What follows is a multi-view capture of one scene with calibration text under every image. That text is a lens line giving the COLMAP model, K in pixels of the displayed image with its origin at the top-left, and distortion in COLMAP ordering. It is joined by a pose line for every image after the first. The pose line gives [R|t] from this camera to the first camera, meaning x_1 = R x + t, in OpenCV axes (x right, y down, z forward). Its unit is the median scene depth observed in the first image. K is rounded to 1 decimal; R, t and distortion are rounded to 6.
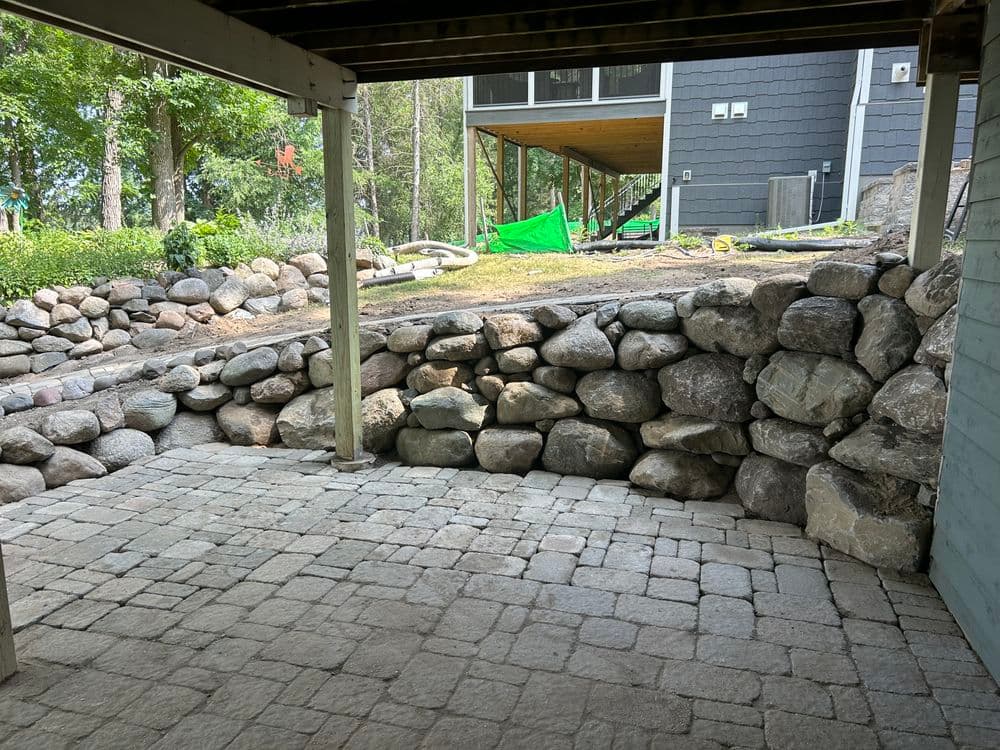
lens RADIAL K [[761.4, 0, 500.6], [0, 761.4, 382.0], [0, 0, 1]] dist [0.023899, -0.025227]
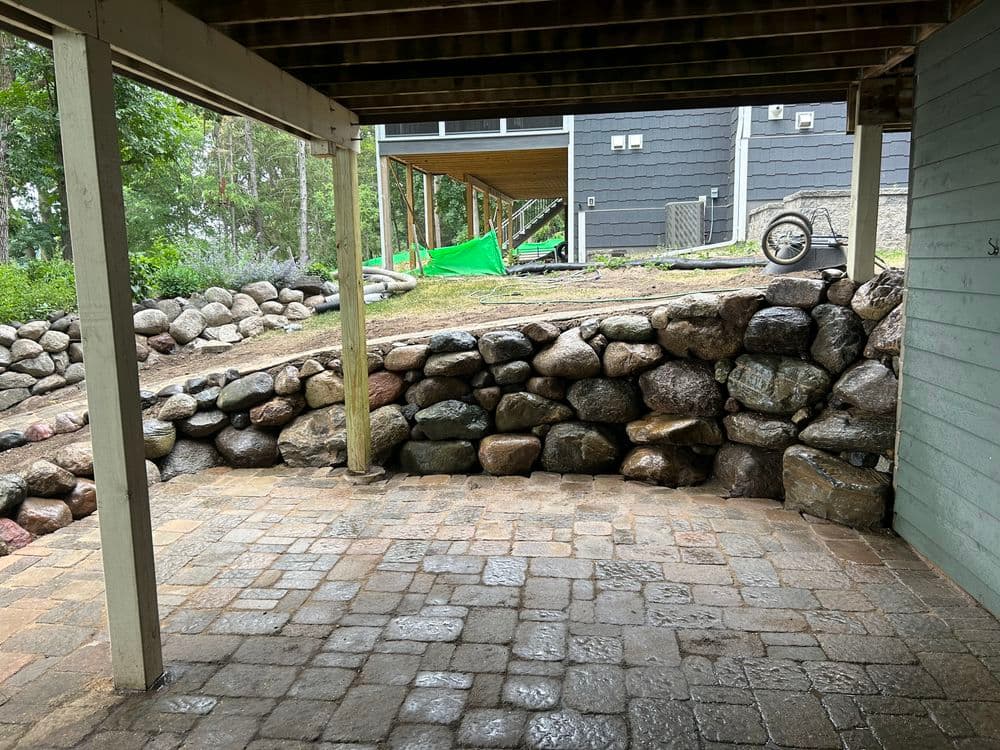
lens RADIAL K [[761.4, 0, 496.9], [0, 761.4, 371.8], [0, 0, 1]] dist [0.023899, -0.025227]
pose [[0.986418, -0.044370, 0.158149, -0.176615], [0.050862, 0.998011, -0.037243, 0.010147], [-0.156182, 0.044781, 0.986713, -0.087107]]
